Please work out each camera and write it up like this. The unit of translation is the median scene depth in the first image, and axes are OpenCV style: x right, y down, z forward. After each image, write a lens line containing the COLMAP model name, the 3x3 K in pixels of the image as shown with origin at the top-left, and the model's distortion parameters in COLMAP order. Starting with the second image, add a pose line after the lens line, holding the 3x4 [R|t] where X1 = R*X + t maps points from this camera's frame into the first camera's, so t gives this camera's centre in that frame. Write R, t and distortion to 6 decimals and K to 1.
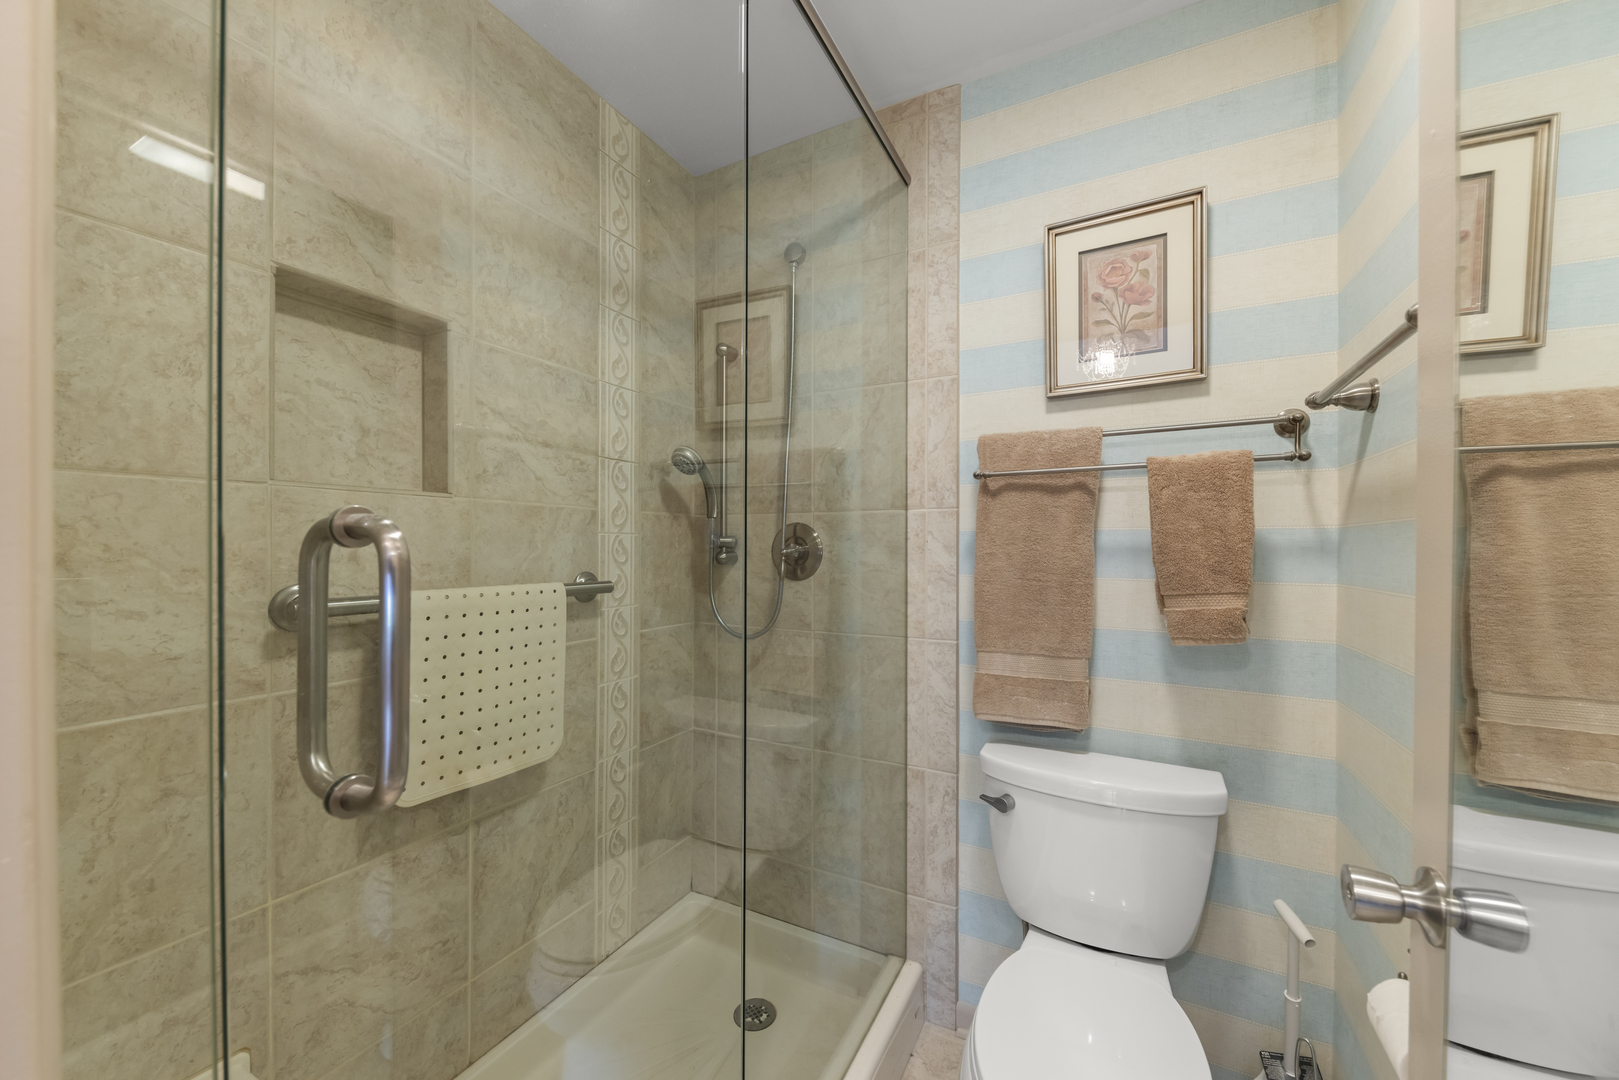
lens RADIAL K [[619.4, 0, 808.3], [0, 619.4, 550.9], [0, 0, 1]] dist [0.012455, -0.005575]
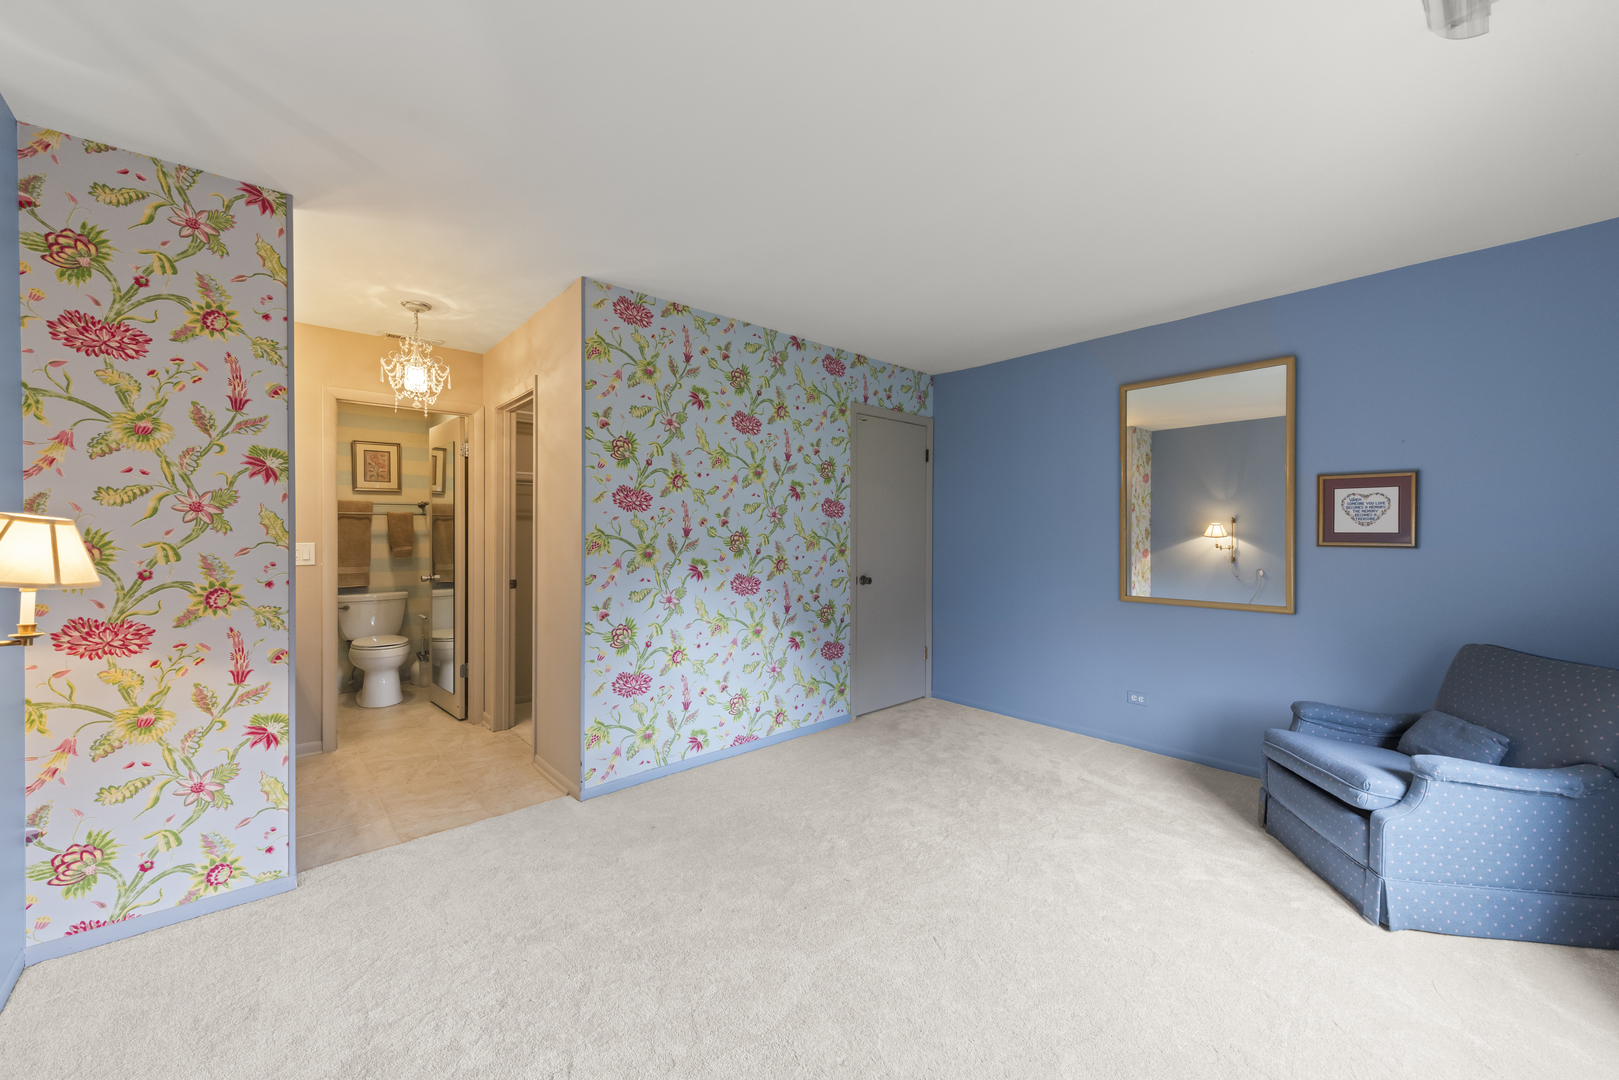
lens RADIAL K [[619.4, 0, 806.0], [0, 619.4, 533.7], [0, 0, 1]] dist [0.012455, -0.005575]
pose [[0.368754, -0.004835, 0.929514, -1.855449], [0.006700, 0.999974, 0.002544, -0.004538], [-0.929503, 0.005289, 0.368777, -2.529392]]
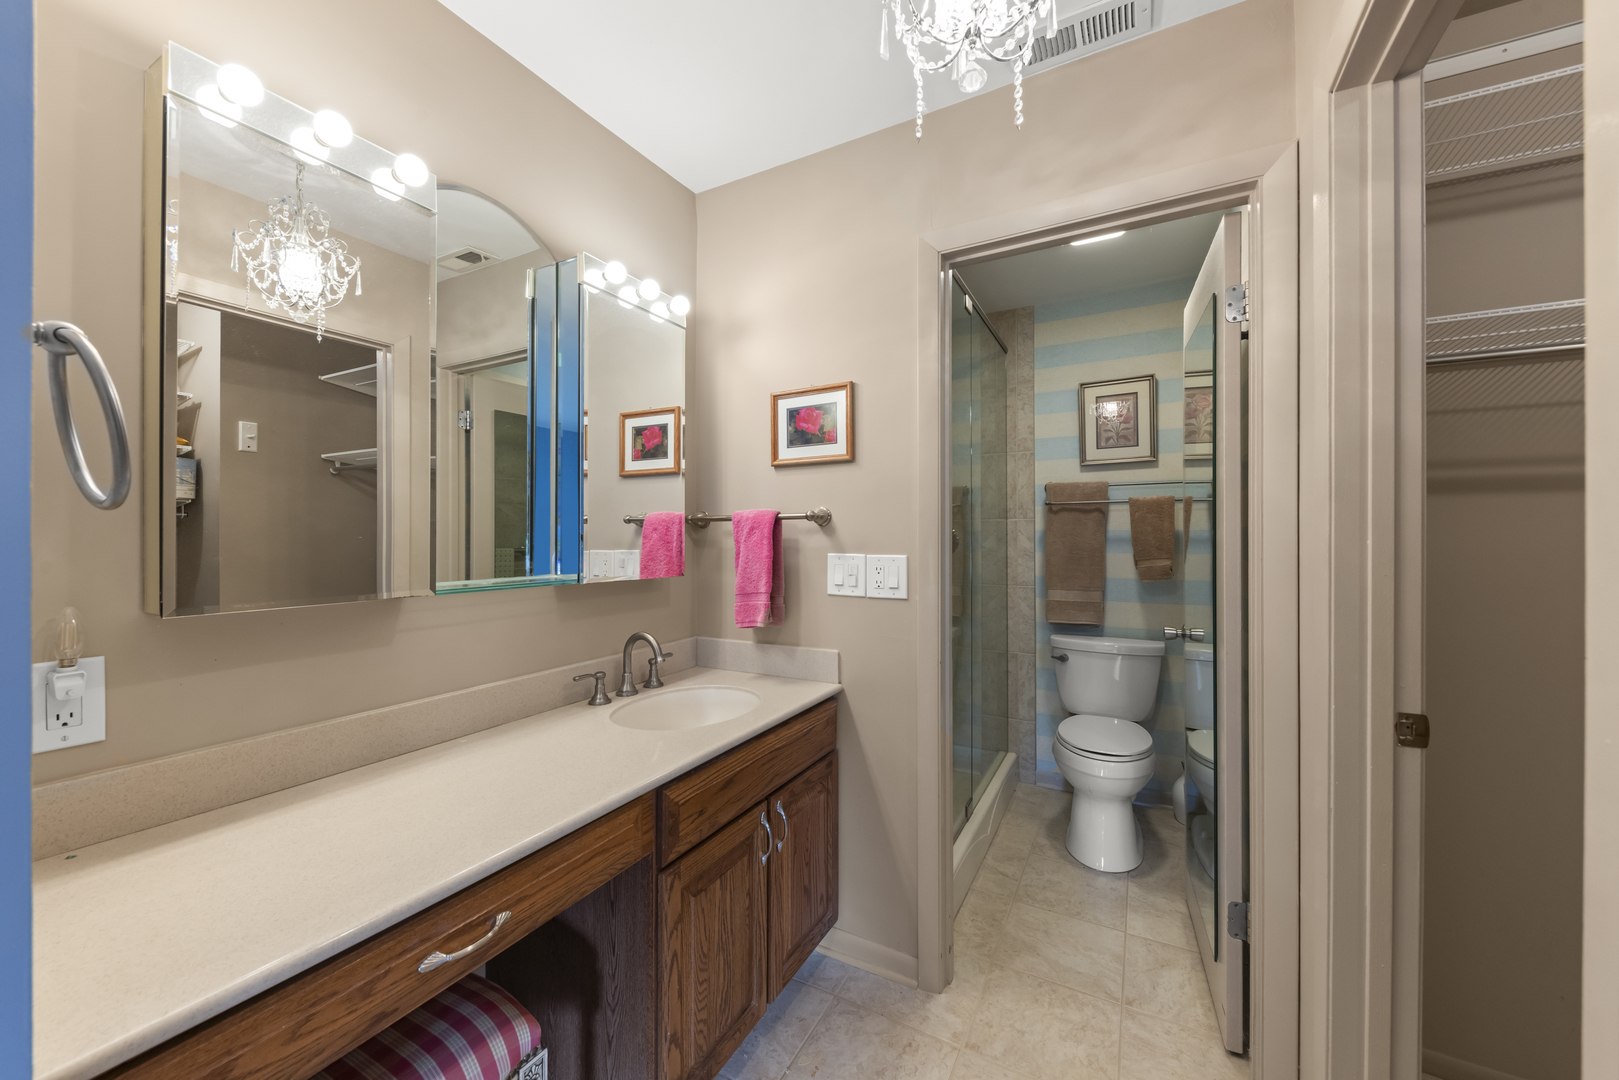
lens RADIAL K [[619.4, 0, 800.2], [0, 619.4, 532.2], [0, 0, 1]] dist [0.012455, -0.005575]
pose [[0.999665, -0.003486, -0.025642, -0.494861], [0.003150, 0.999909, -0.013133, -0.002353], [0.025685, 0.013048, 0.999585, -1.080193]]
